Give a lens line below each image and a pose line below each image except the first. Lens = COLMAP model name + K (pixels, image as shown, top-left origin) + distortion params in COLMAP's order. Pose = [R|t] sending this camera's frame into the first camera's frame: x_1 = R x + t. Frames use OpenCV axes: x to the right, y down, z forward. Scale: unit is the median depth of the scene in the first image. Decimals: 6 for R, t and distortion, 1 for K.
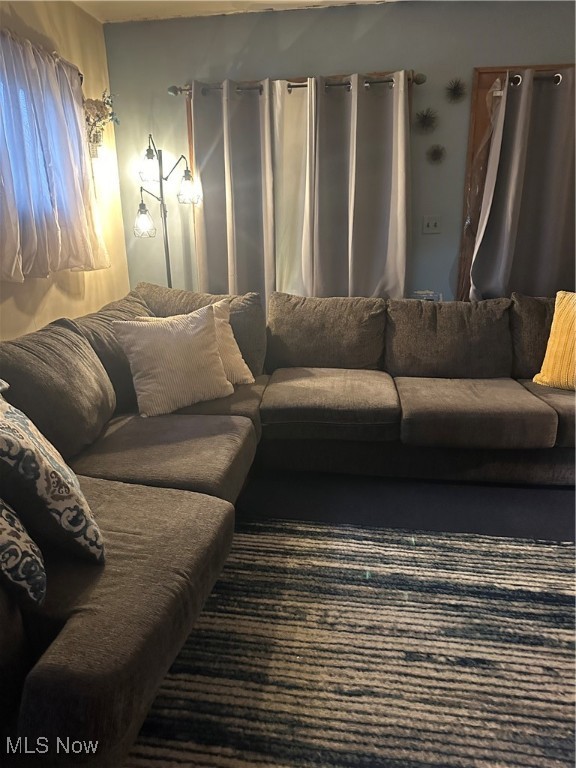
lens RADIAL K [[553.2, 0, 286.5], [0, 553.2, 380.2], [0, 0, 1]] dist [0.076311, -0.059405]
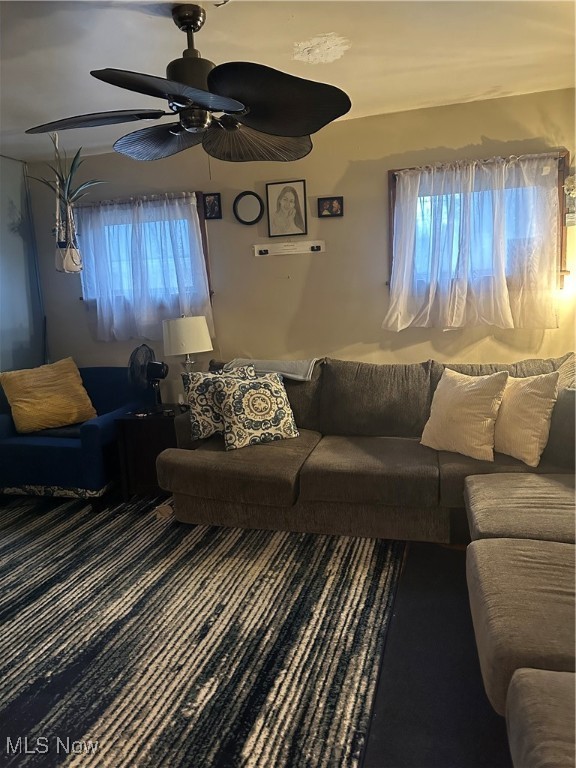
lens RADIAL K [[553.2, 0, 287.0], [0, 553.2, 386.8], [0, 0, 1]] dist [0.076311, -0.059405]
pose [[-0.144737, 0.194216, -0.970222, 1.441488], [-0.222538, 0.949037, 0.223173, -0.391211], [0.964120, 0.248213, -0.094140, 1.131793]]
